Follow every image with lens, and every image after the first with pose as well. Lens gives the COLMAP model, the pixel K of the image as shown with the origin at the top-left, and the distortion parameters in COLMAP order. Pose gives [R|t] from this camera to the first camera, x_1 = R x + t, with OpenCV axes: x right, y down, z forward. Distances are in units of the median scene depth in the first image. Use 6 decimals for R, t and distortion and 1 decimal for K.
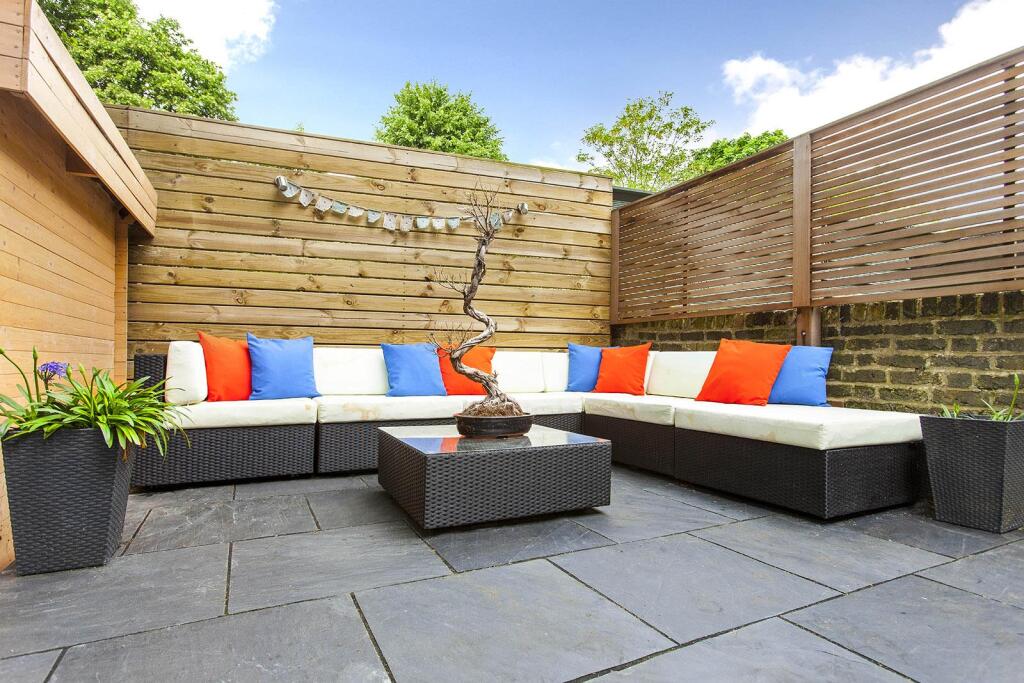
lens RADIAL K [[565.1, 0, 512.0], [0, 565.1, 343.1], [0, 0, 1]] dist [-0.000972, -0.000045]
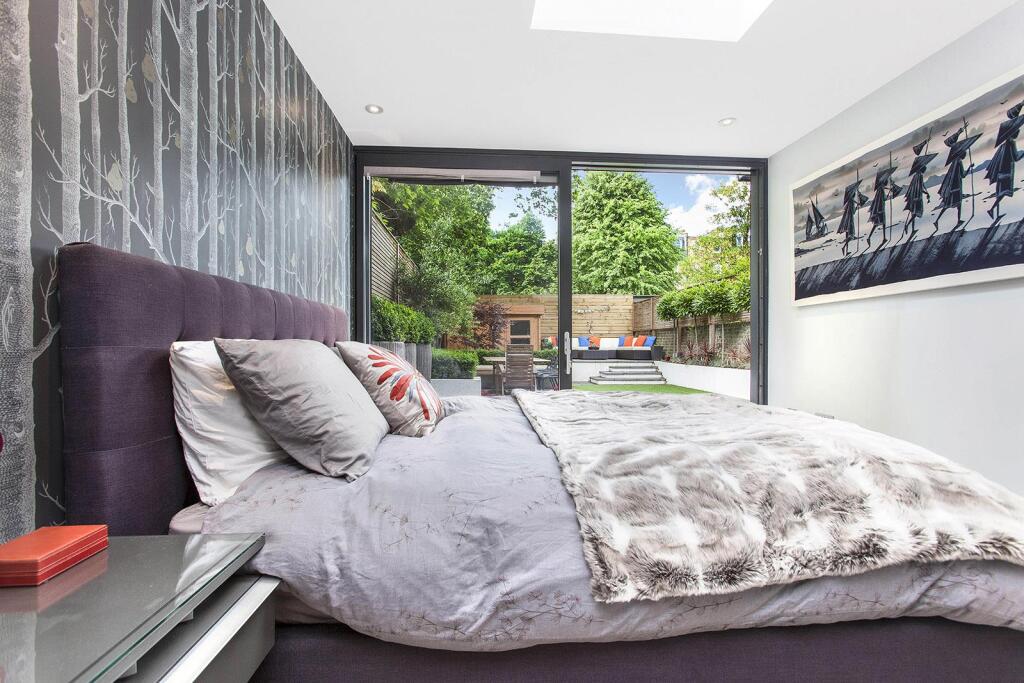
lens RADIAL K [[454.7, 0, 514.1], [0, 454.7, 342.4], [0, 0, 1]] dist [-0.000570, 0.000046]
pose [[0.934126, -0.005446, -0.356902, 0.061007], [0.013438, 0.999711, 0.019916, -0.003578], [0.356691, -0.023400, 0.933929, -0.261040]]
